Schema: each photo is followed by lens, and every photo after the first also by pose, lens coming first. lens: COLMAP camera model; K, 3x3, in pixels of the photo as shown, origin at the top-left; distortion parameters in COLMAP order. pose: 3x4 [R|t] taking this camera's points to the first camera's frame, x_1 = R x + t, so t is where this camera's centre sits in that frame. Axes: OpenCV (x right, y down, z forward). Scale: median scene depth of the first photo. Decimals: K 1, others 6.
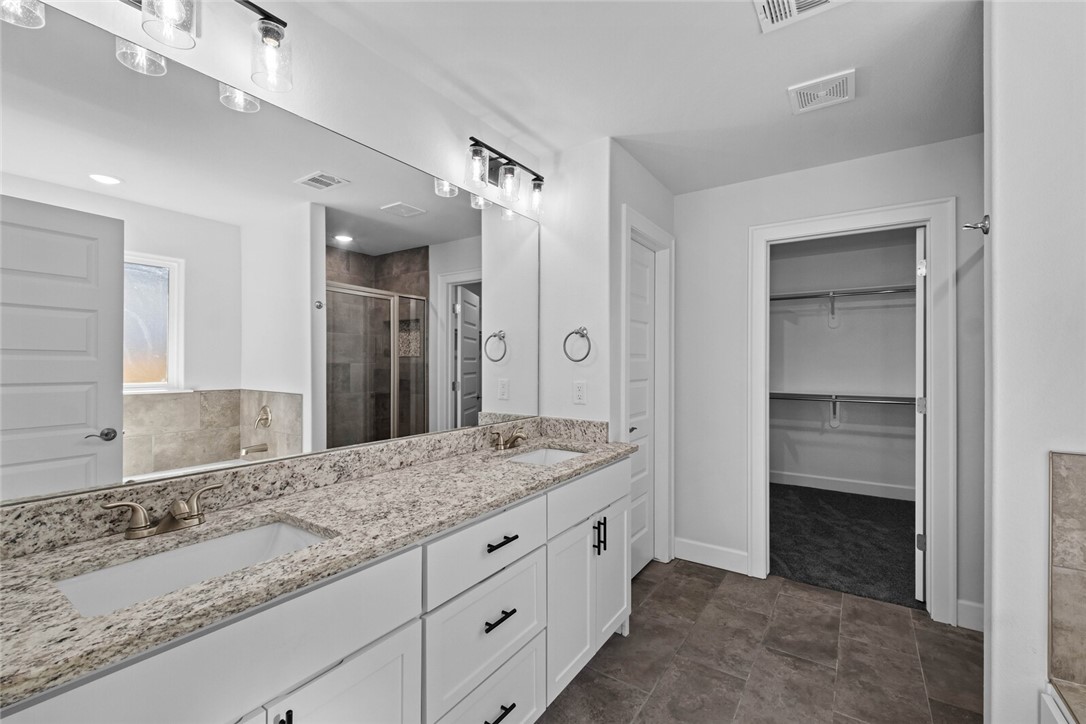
lens RADIAL K [[473.5, 0, 538.0], [0, 473.5, 352.4], [0, 0, 1]] dist [-0.003222, -0.001085]
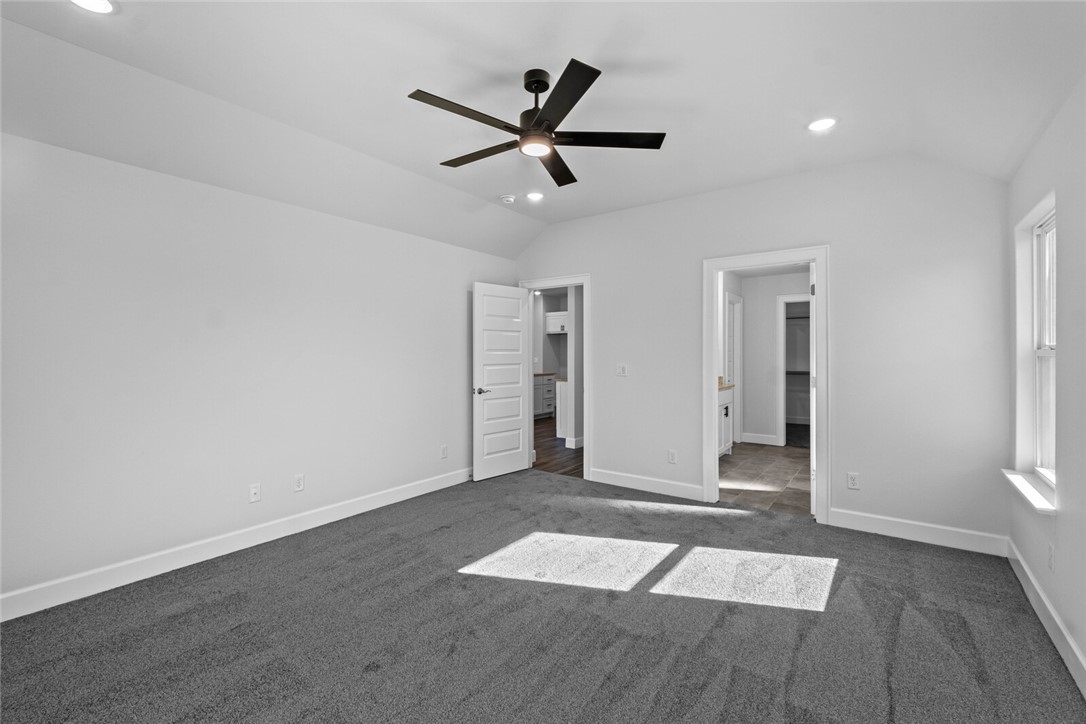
lens RADIAL K [[473.5, 0, 538.0], [0, 473.5, 352.4], [0, 0, 1]] dist [-0.003222, -0.001085]
pose [[0.999525, -0.005709, -0.030275, -0.636357], [0.005790, 0.999980, 0.002608, 0.003621], [0.030259, -0.002782, 0.999538, -1.324424]]
